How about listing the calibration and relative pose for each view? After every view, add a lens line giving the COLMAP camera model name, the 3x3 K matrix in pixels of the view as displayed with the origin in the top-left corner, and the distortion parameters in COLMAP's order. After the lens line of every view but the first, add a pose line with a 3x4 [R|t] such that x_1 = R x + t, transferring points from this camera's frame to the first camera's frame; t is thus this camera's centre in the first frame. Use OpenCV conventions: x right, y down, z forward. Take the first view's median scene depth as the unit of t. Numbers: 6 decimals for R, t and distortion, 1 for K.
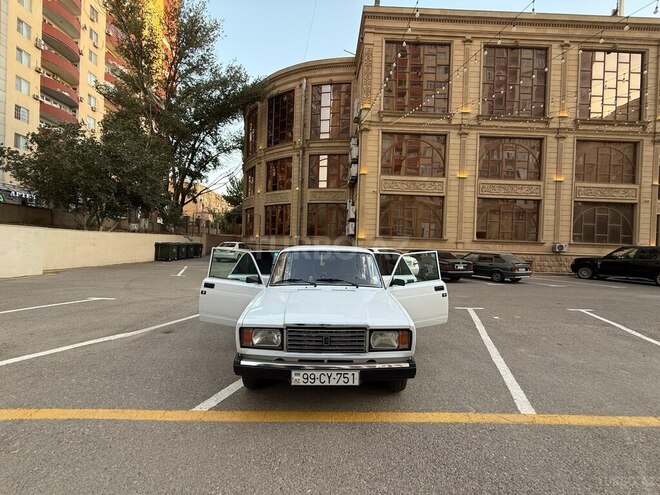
lens RADIAL K [[262.7, 0, 331.7], [0, 262.7, 246.3], [0, 0, 1]] dist [-0.002289, -0.000970]
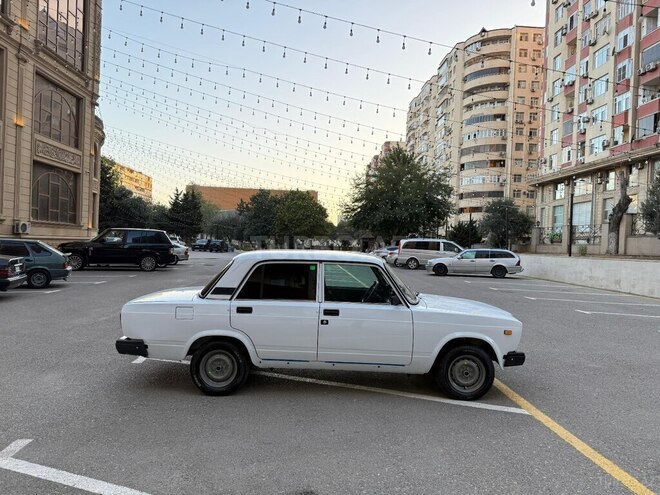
lens RADIAL K [[450.1, 0, 329.3], [0, 450.1, 253.6], [0, 0, 1]] dist [0.028808, -0.036177]
pose [[0.001660, -0.052573, 0.998616, -0.303452], [-0.024923, 0.998305, 0.052598, -0.008962], [-0.999688, -0.024975, 0.000347, 0.236739]]
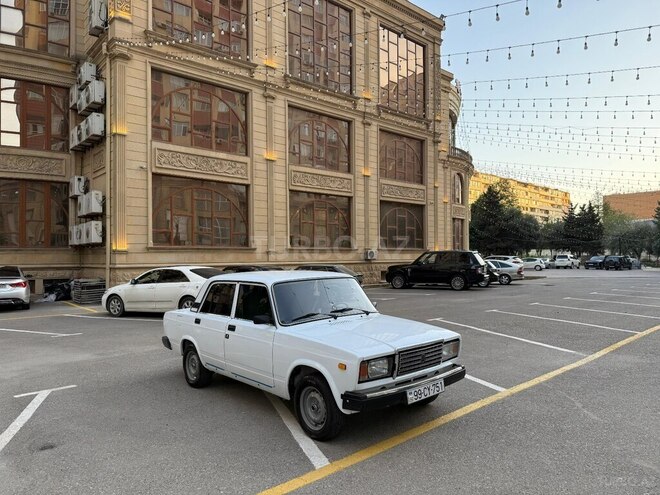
lens RADIAL K [[450.1, 0, 327.1], [0, 450.1, 259.6], [0, 0, 1]] dist [0.028808, -0.036177]
pose [[0.759769, -0.040228, 0.648947, -0.195164], [0.039287, 0.999101, 0.015938, -0.007979], [-0.649005, 0.013386, 0.760666, -0.014372]]
